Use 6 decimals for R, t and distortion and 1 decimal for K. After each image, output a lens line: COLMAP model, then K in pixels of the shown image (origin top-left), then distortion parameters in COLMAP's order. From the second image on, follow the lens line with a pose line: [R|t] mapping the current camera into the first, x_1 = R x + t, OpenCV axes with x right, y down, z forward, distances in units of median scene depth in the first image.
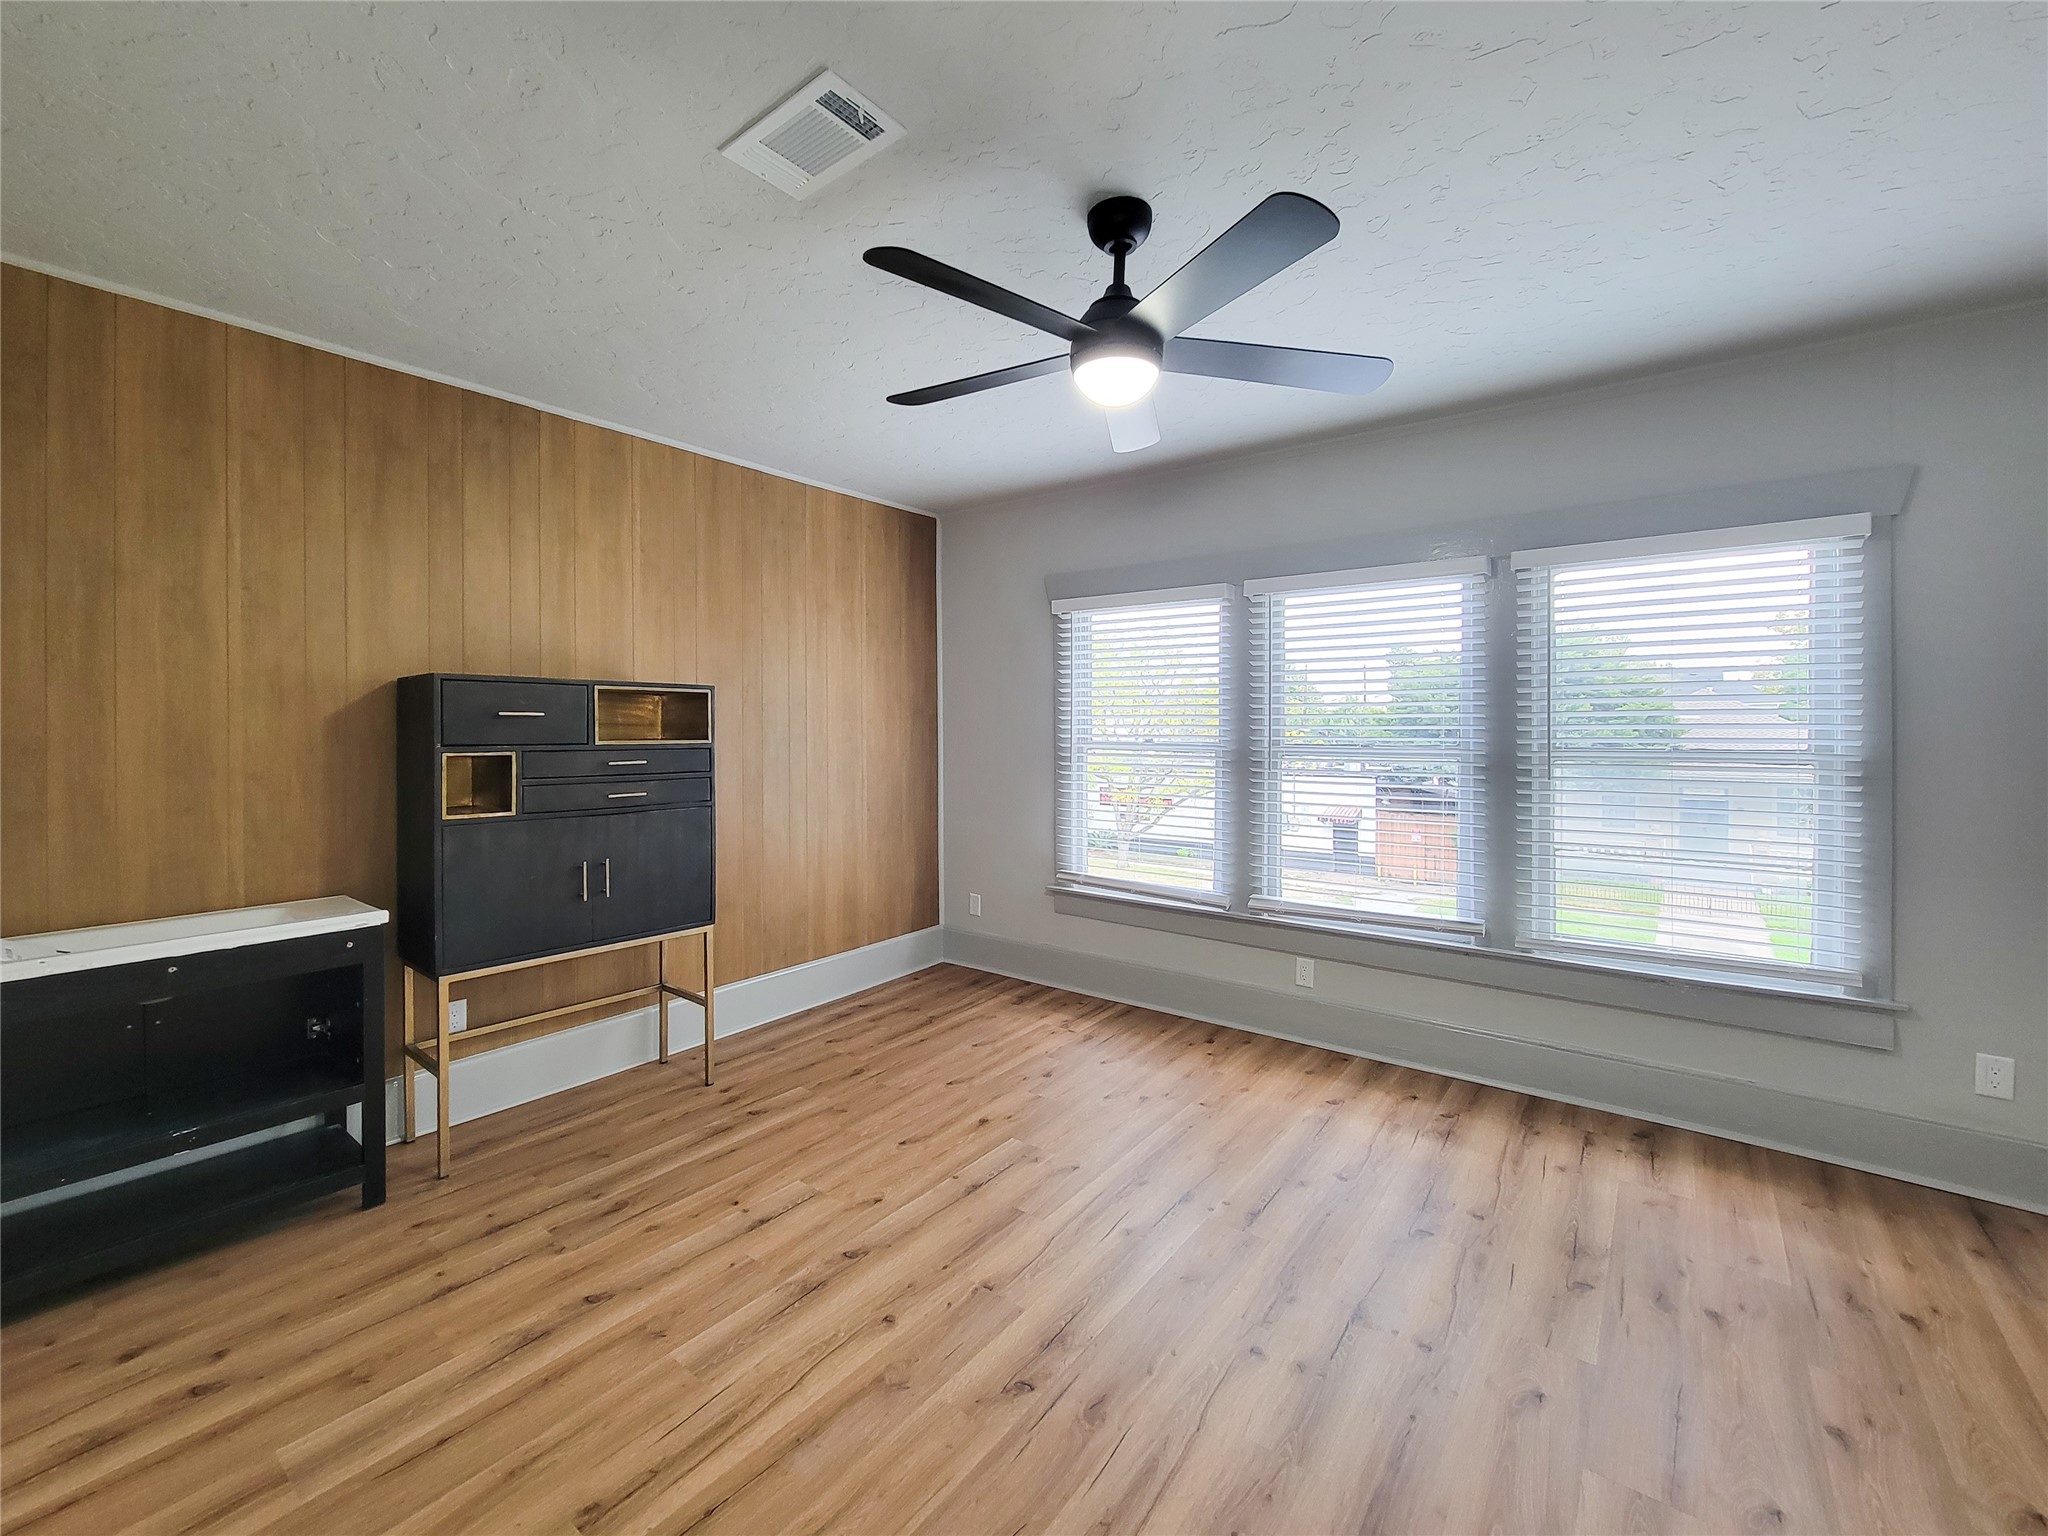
lens RADIAL K [[832.6, 0, 1032.7], [0, 832.6, 793.9], [0, 0, 1]] dist [0.001720, -0.002283]
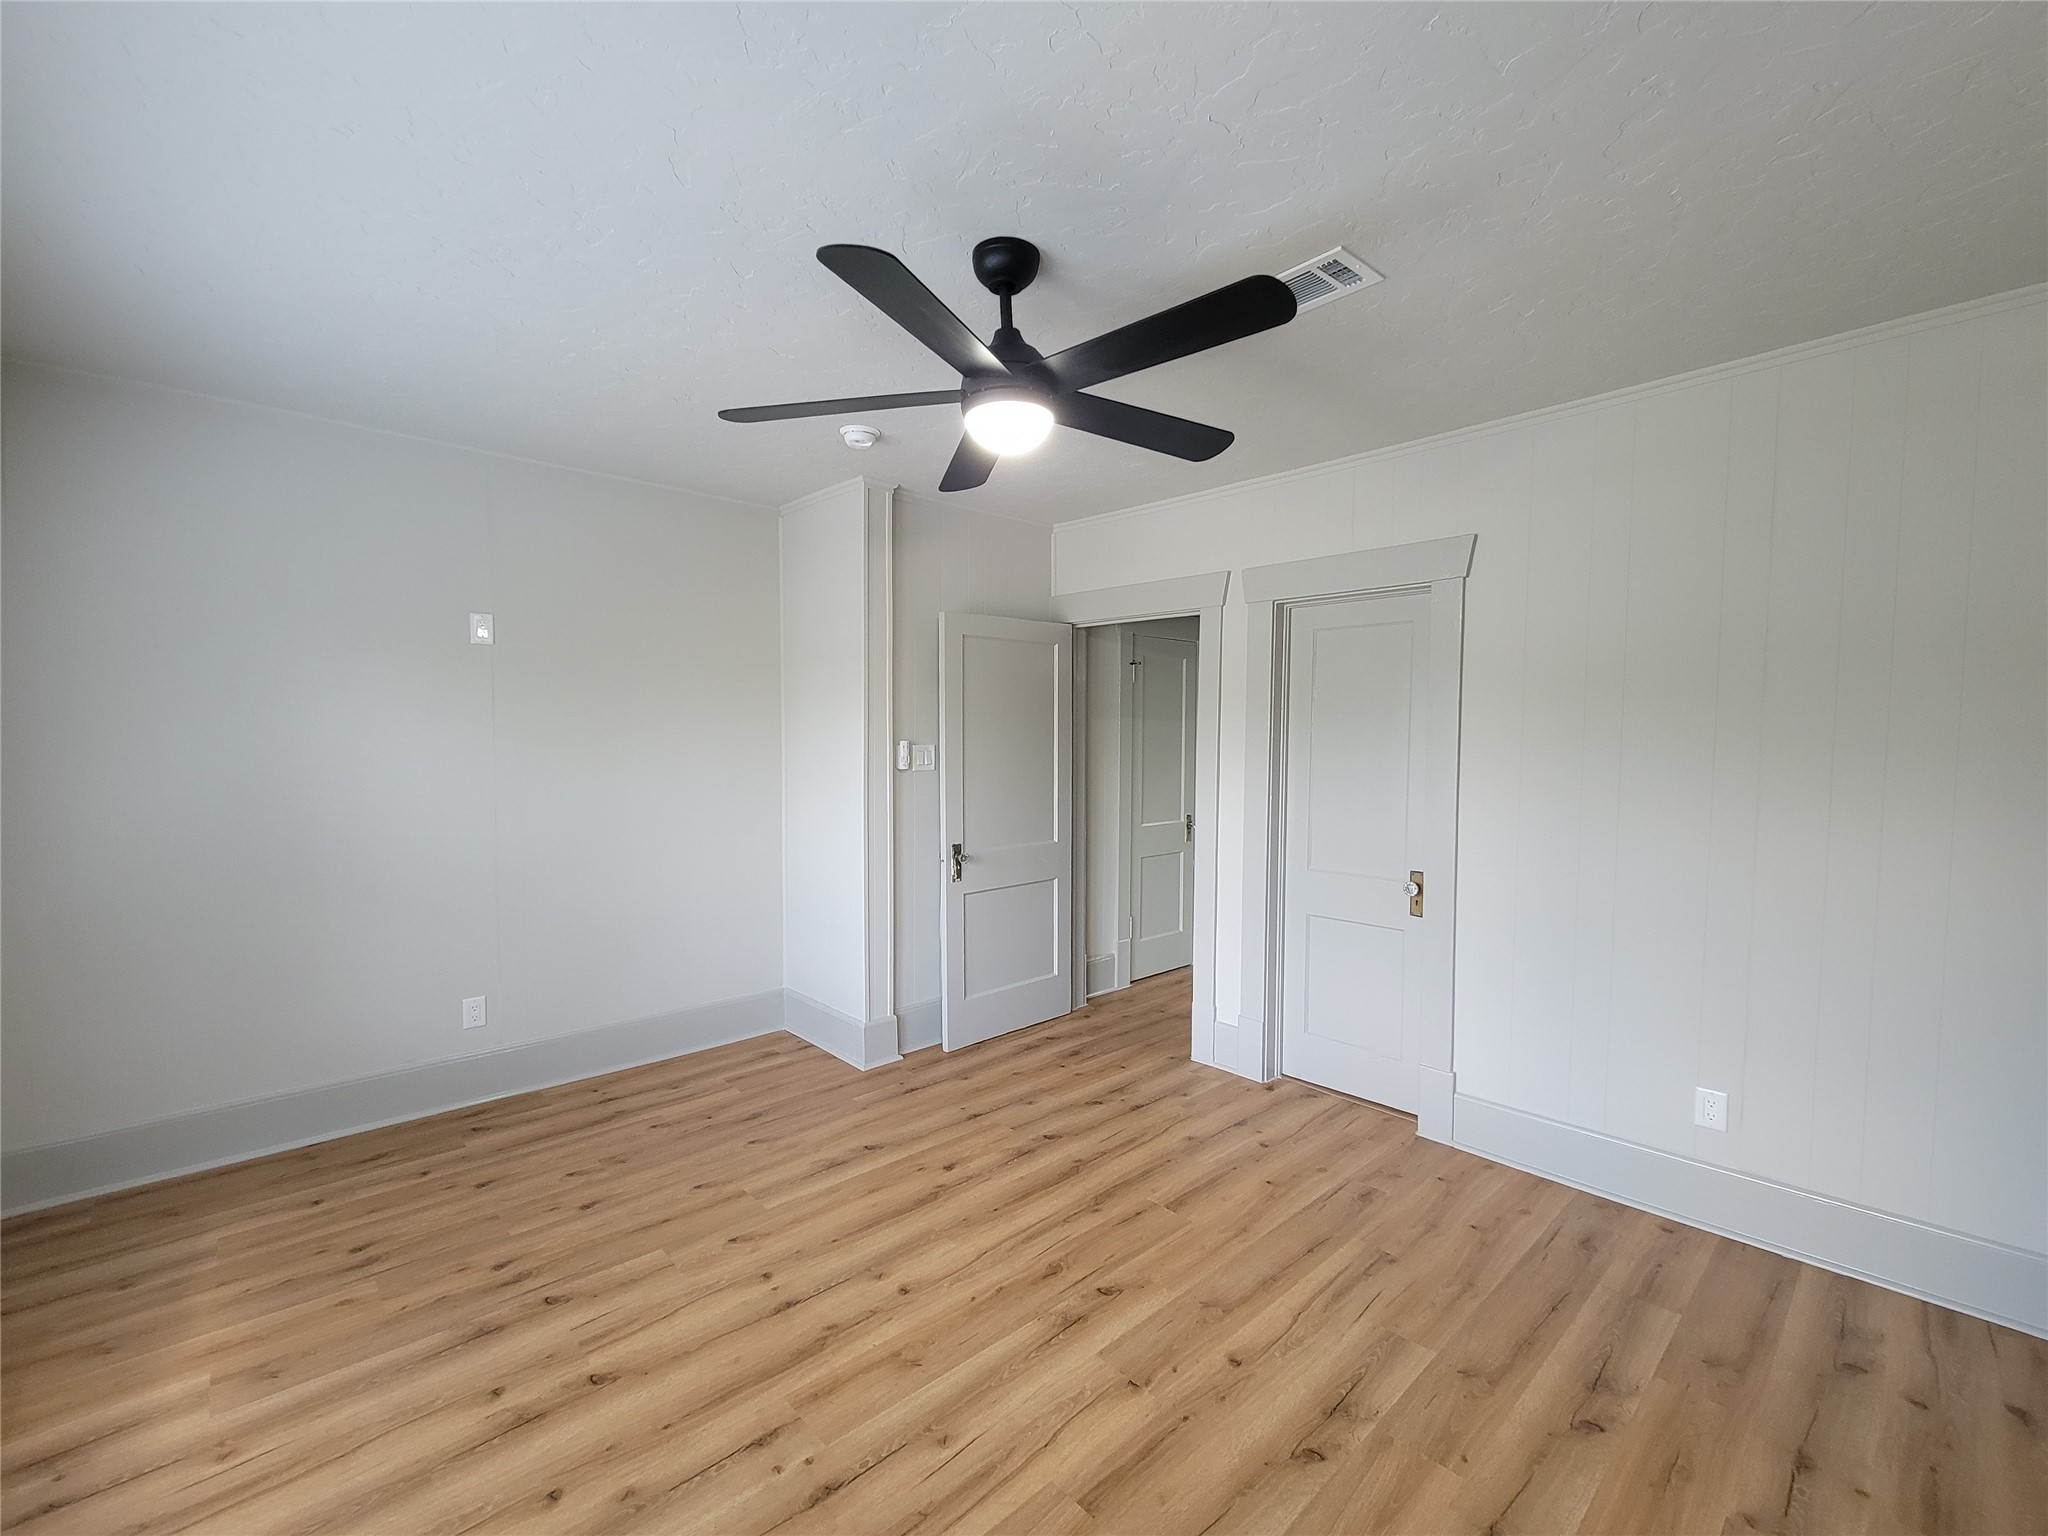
lens RADIAL K [[882.7, 0, 1045.4], [0, 882.7, 747.8], [0, 0, 1]] dist [0.001944, -0.000774]
pose [[-0.987392, -0.008281, 0.158076, -0.090336], [0.006394, 0.995729, 0.092103, -0.156703], [-0.158163, 0.091953, -0.983122, 1.632418]]
